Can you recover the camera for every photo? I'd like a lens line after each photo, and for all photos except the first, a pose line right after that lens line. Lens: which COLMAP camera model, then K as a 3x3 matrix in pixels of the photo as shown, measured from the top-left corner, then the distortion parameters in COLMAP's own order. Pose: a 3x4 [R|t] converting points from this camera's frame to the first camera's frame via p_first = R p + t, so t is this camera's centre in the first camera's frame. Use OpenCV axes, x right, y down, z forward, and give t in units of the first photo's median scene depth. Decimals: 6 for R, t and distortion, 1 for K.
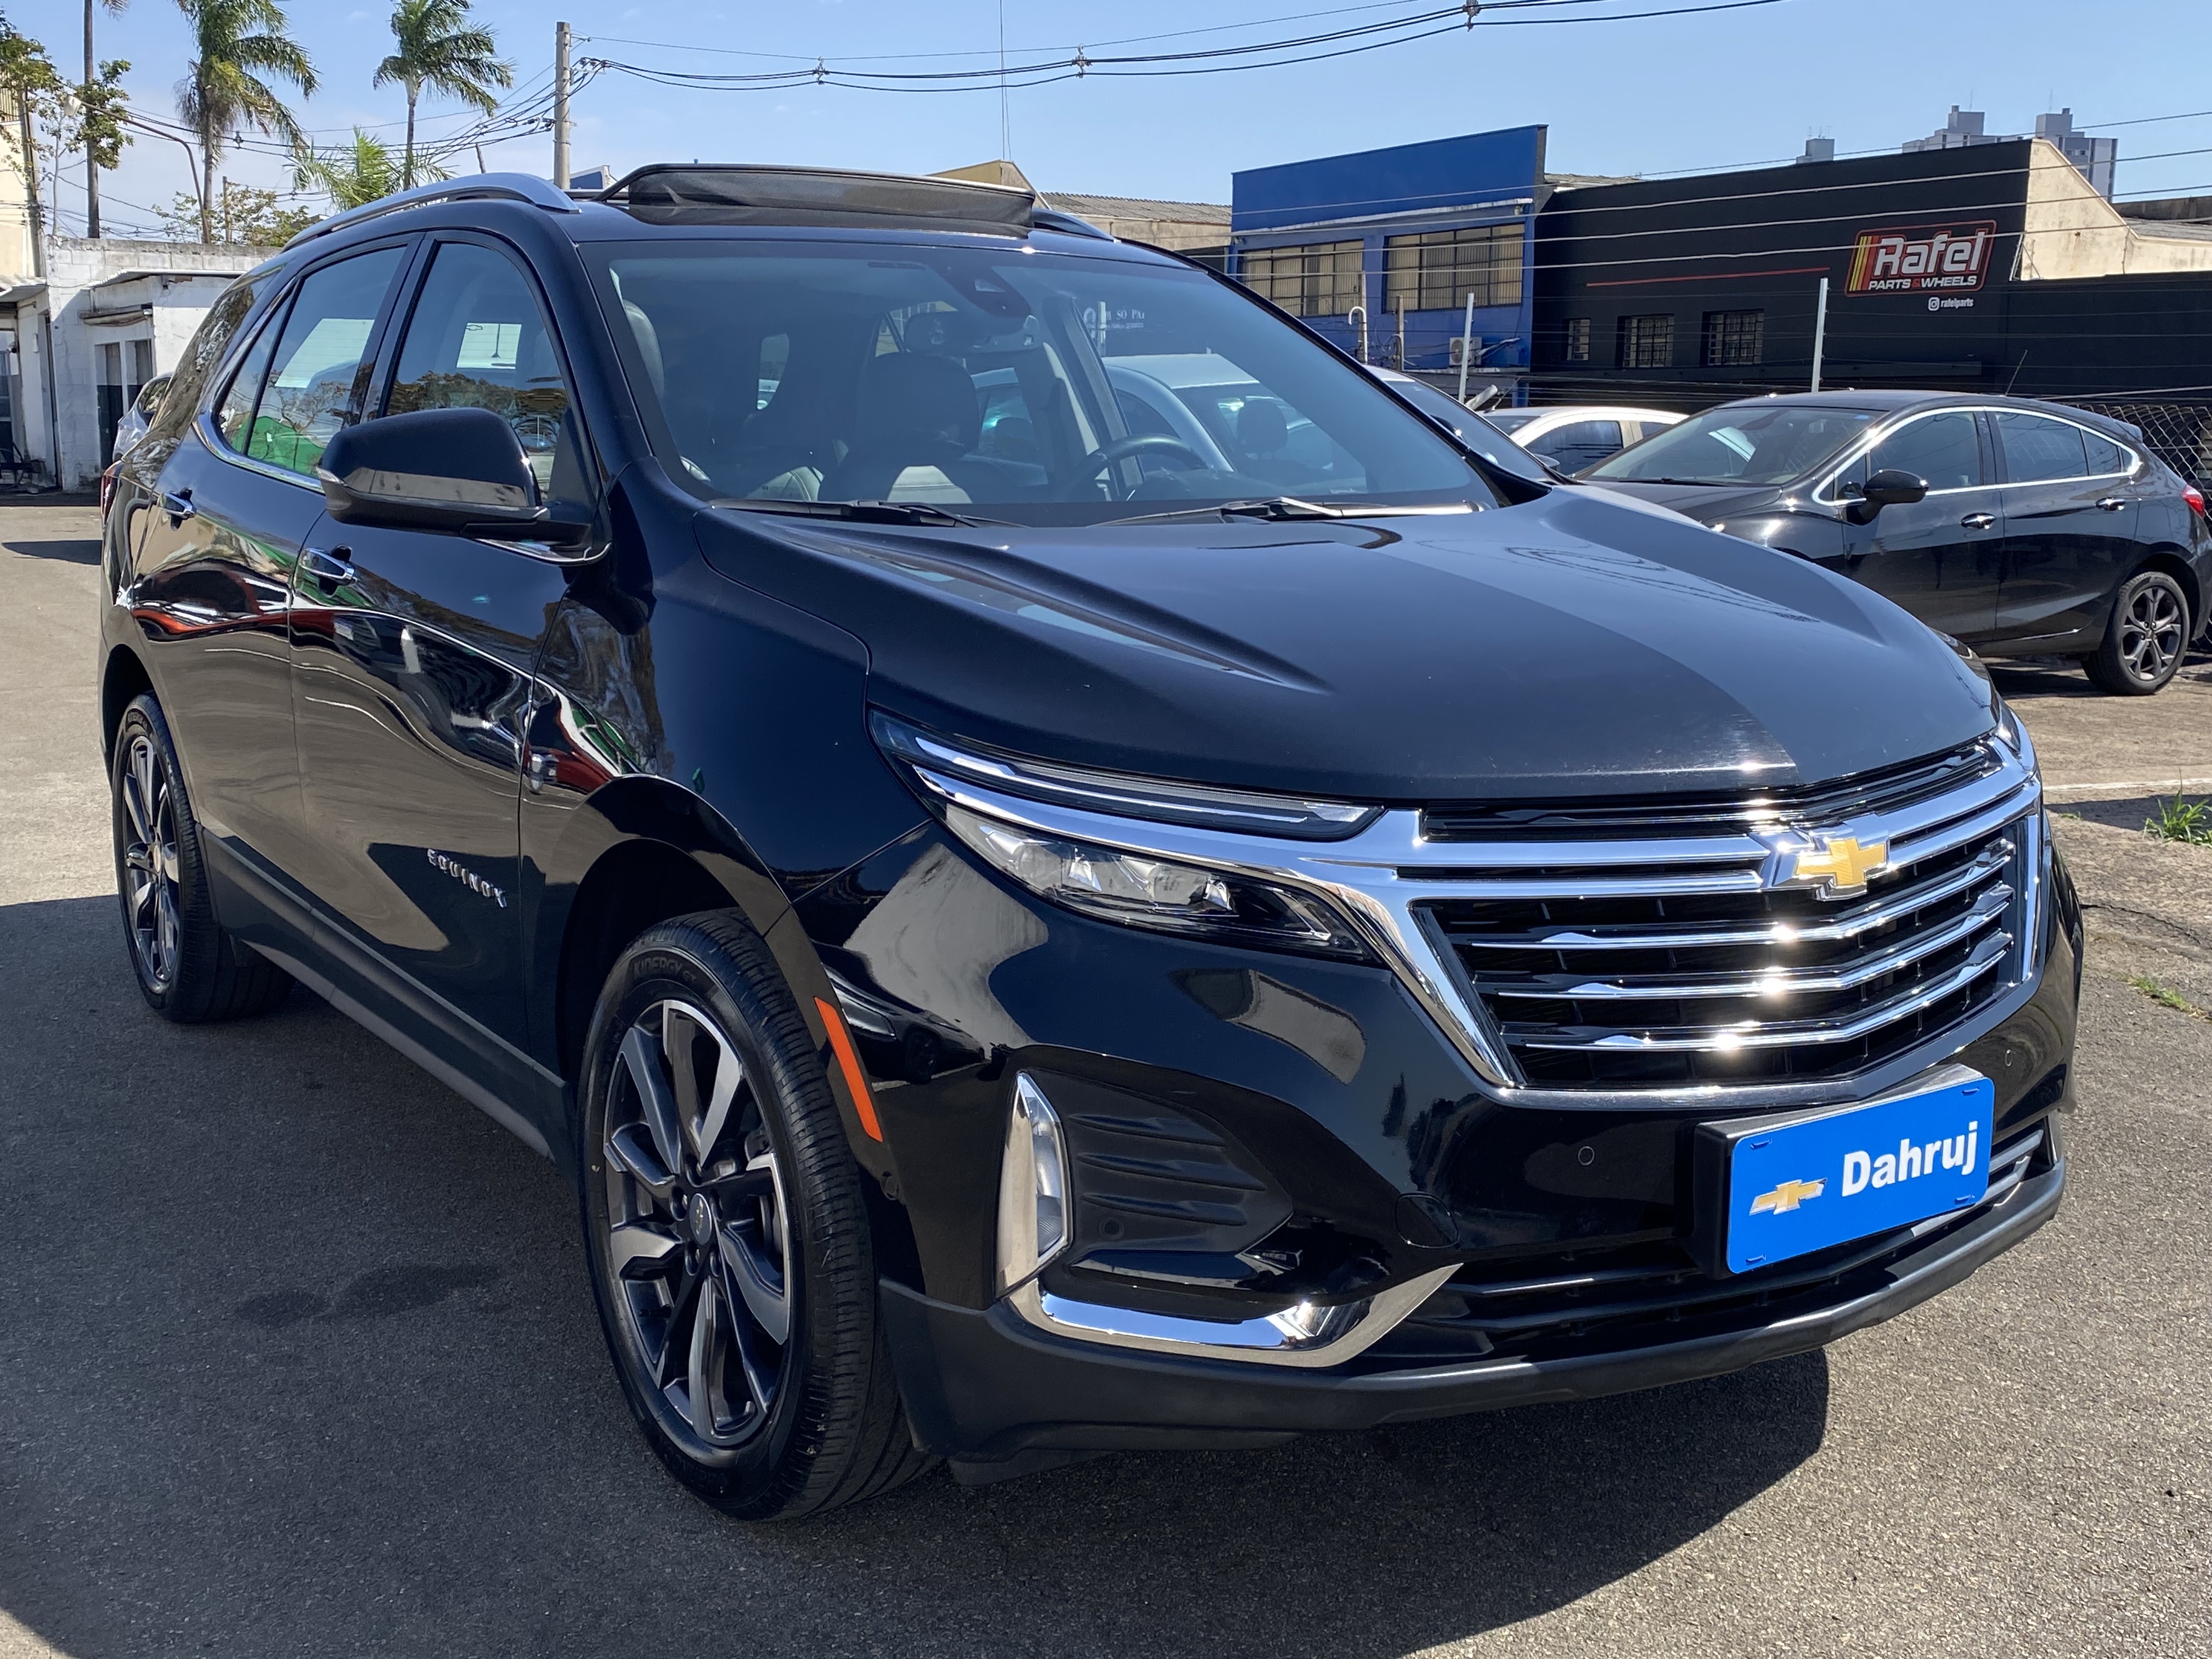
lens RADIAL K [[2273.9, 0, 1106.0], [0, 2273.9, 829.5], [0, 0, 1]] dist [0.098540, -0.005375]
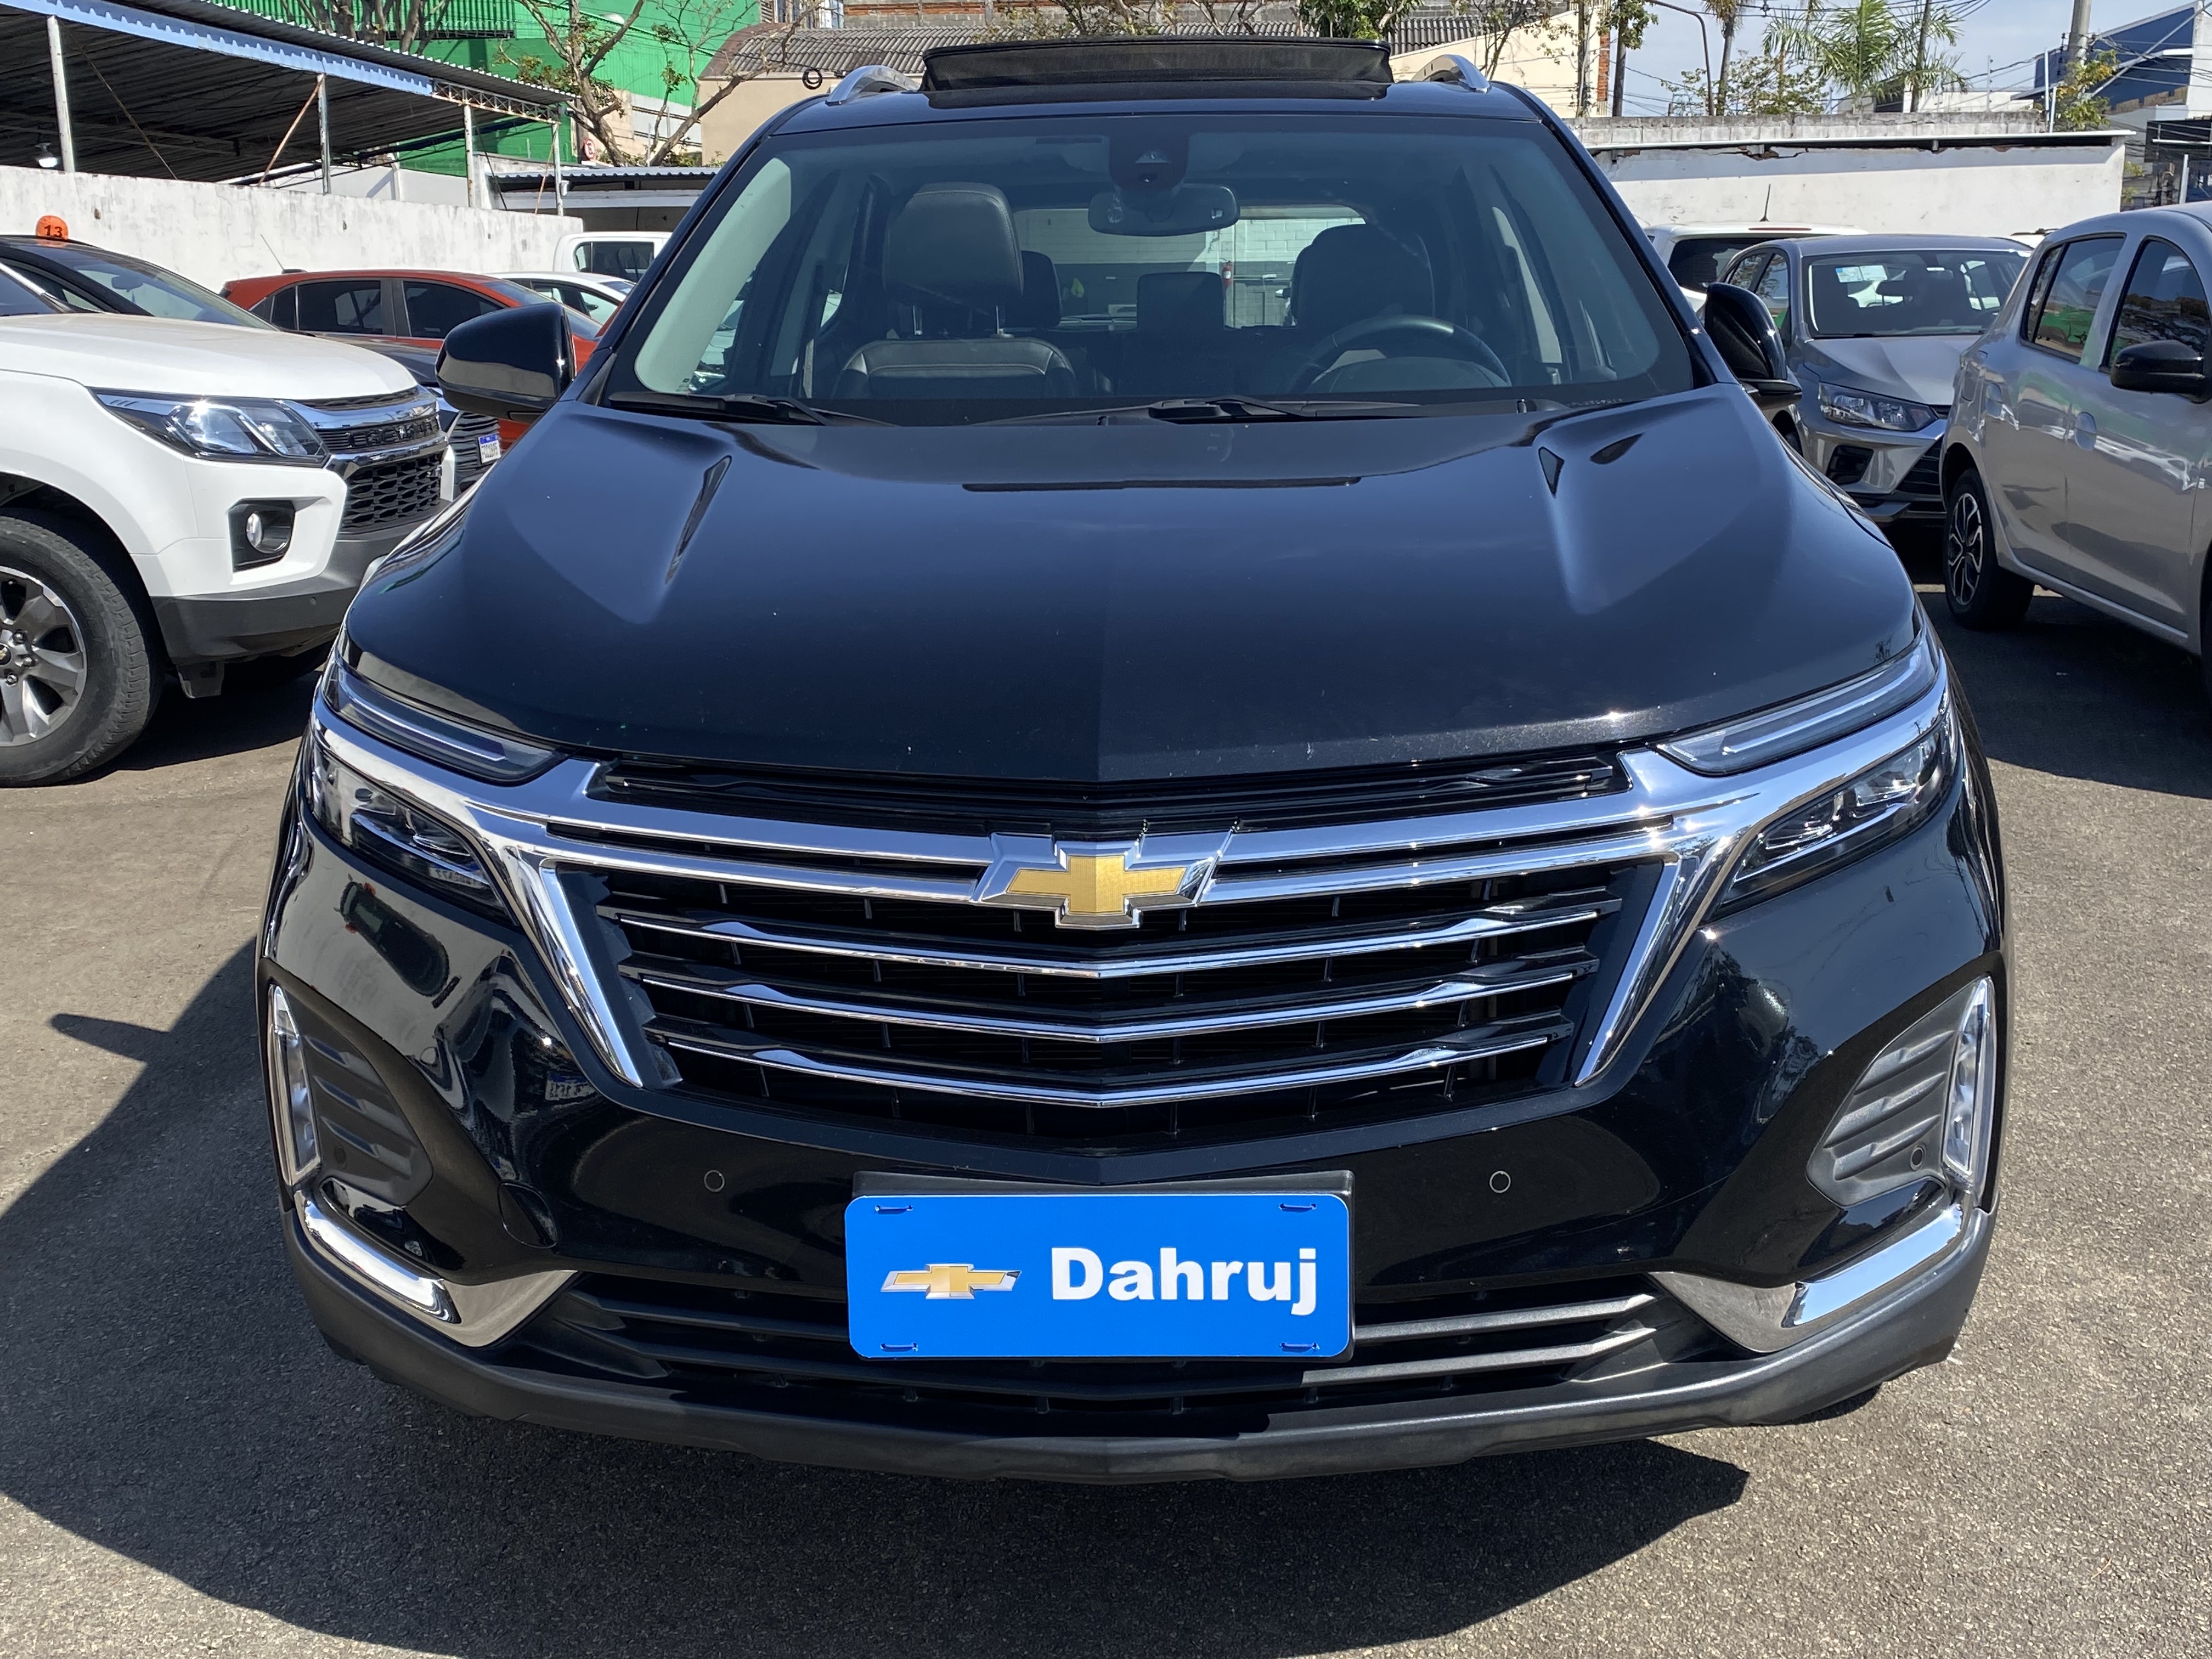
lens RADIAL K [[2296.9, 0, 1106.0], [0, 2296.9, 829.5], [0, 0, 1]] dist [0.135600, -0.290309]
pose [[0.797249, 0.116493, -0.592303, 0.757967], [-0.083618, 0.993055, 0.082761, -0.067507], [0.597831, -0.016453, 0.801454, 0.356066]]
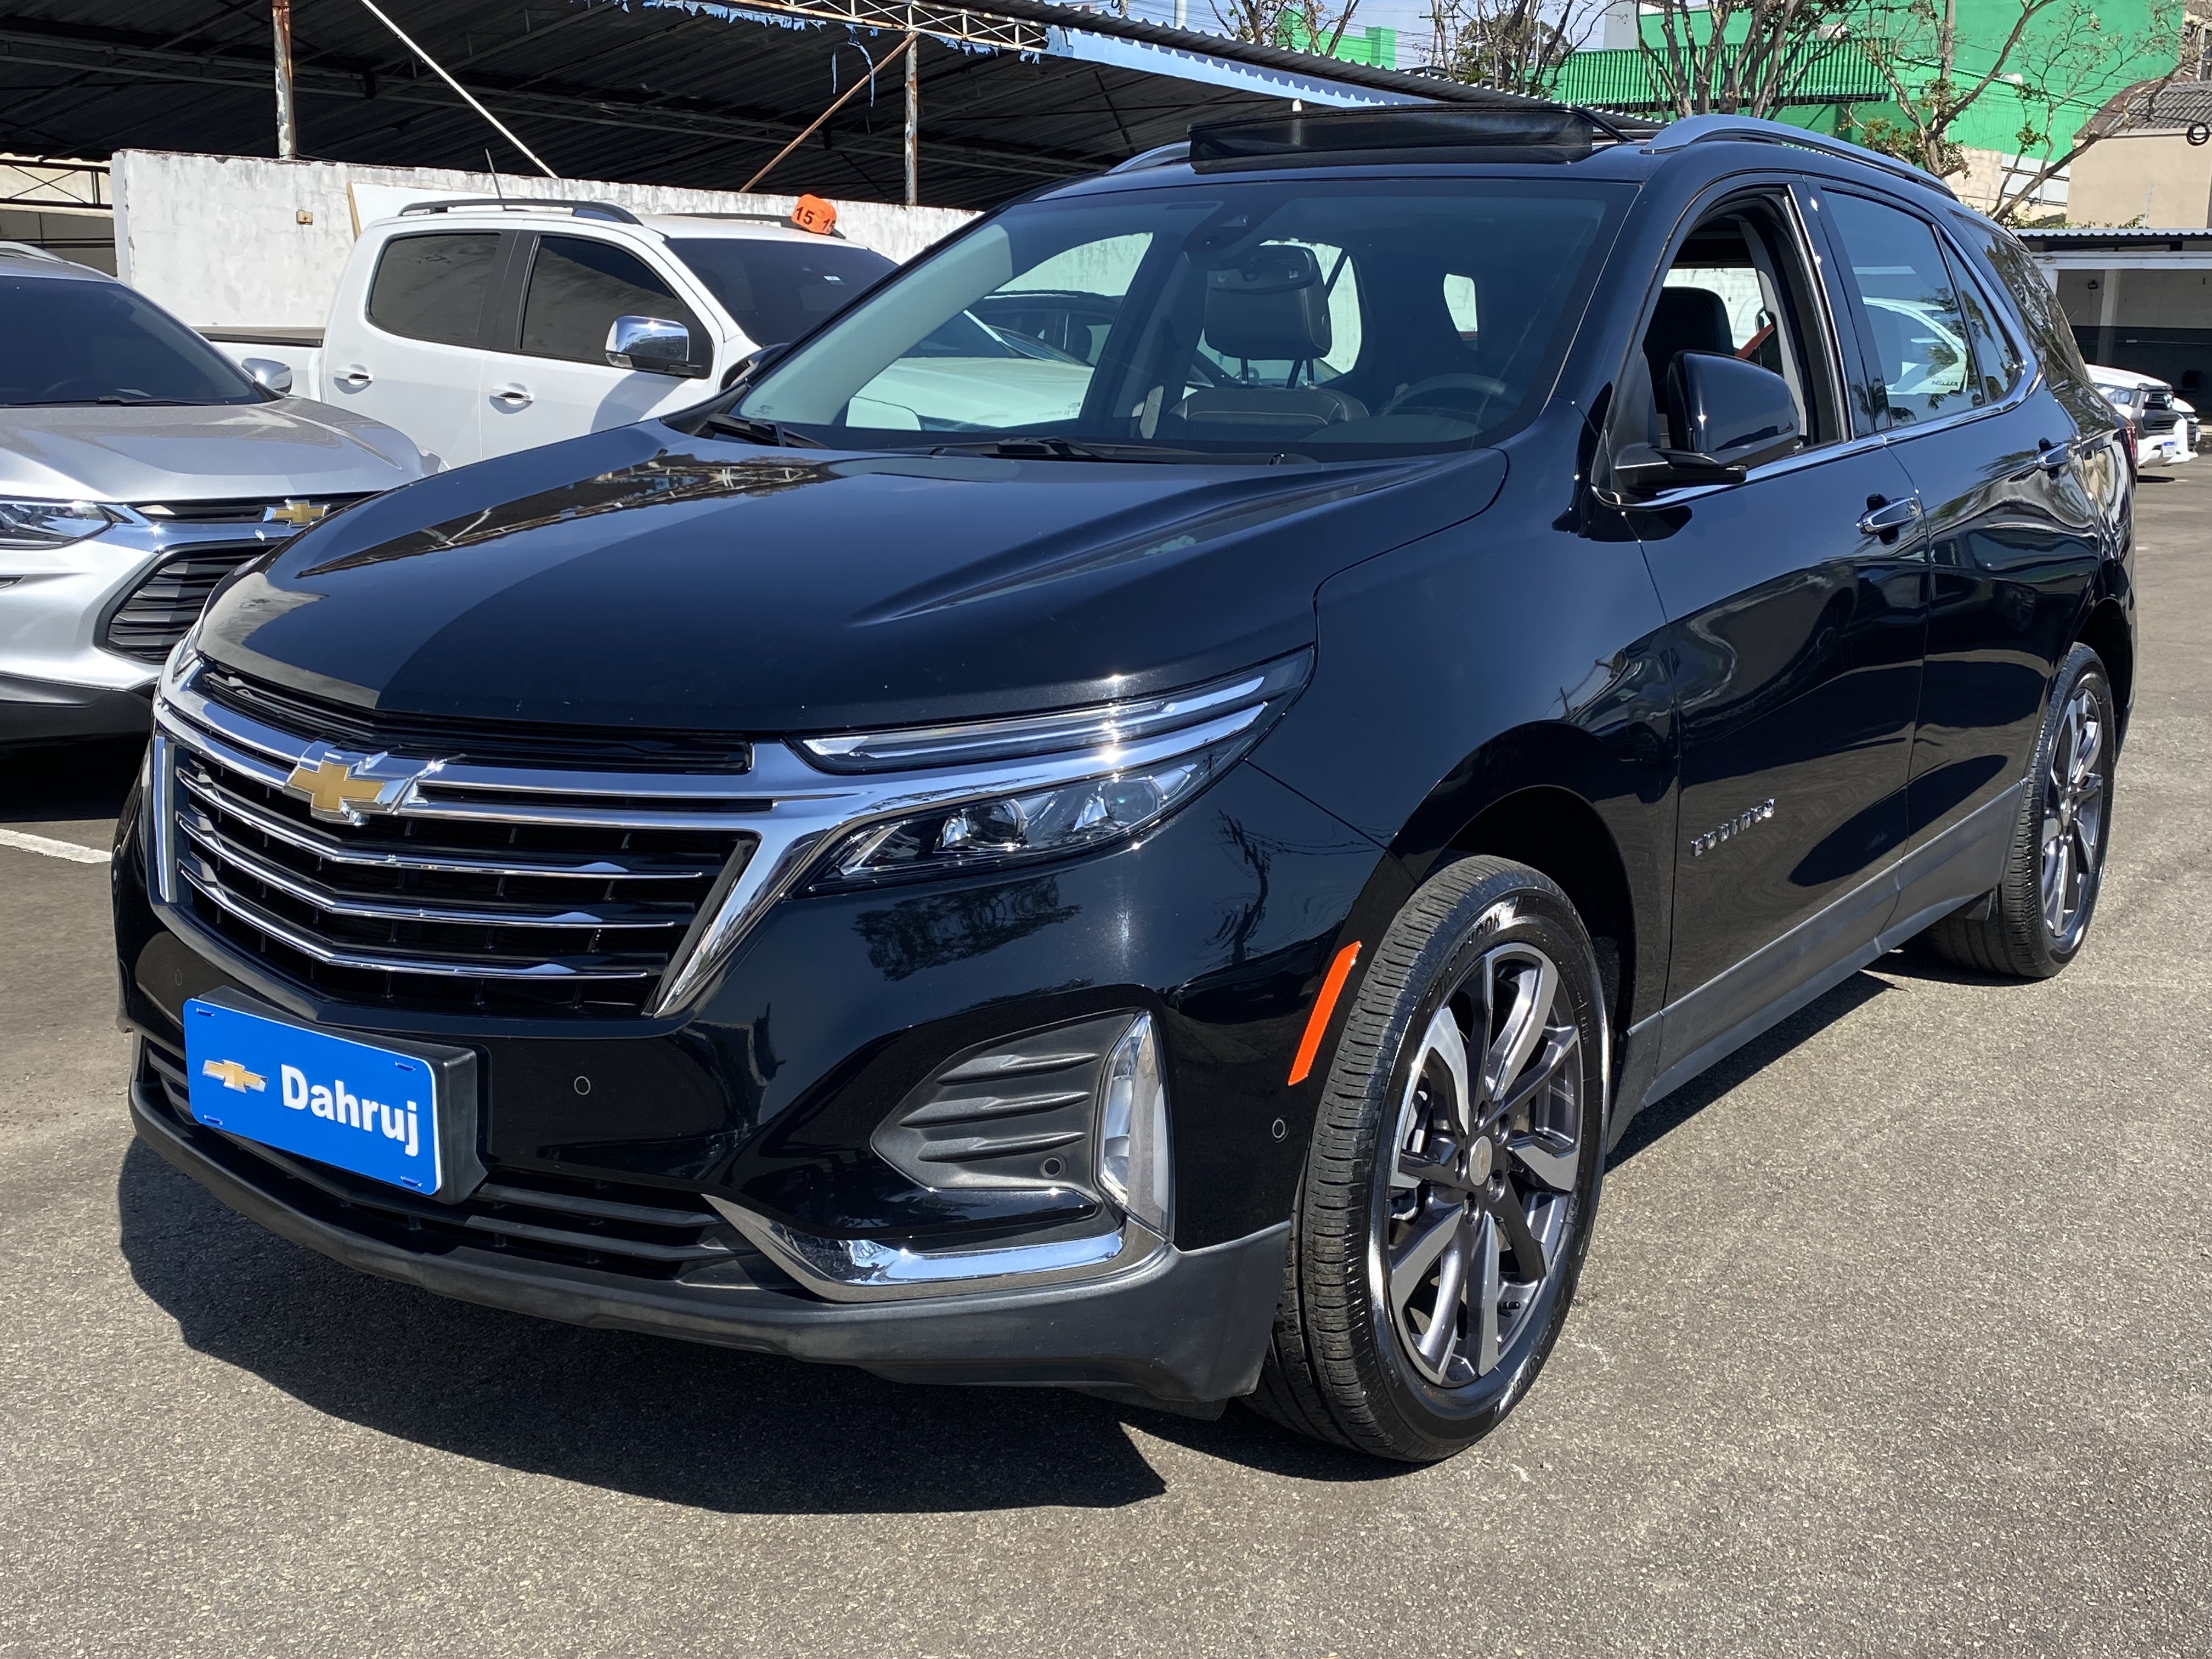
lens RADIAL K [[2296.9, 0, 1106.0], [0, 2296.9, 829.5], [0, 0, 1]] dist [0.135600, -0.290309]
pose [[0.345298, 0.185448, -0.919988, 1.316446], [-0.175059, 0.975805, 0.130995, -0.152373], [0.922022, 0.115819, 0.369407, 0.902114]]
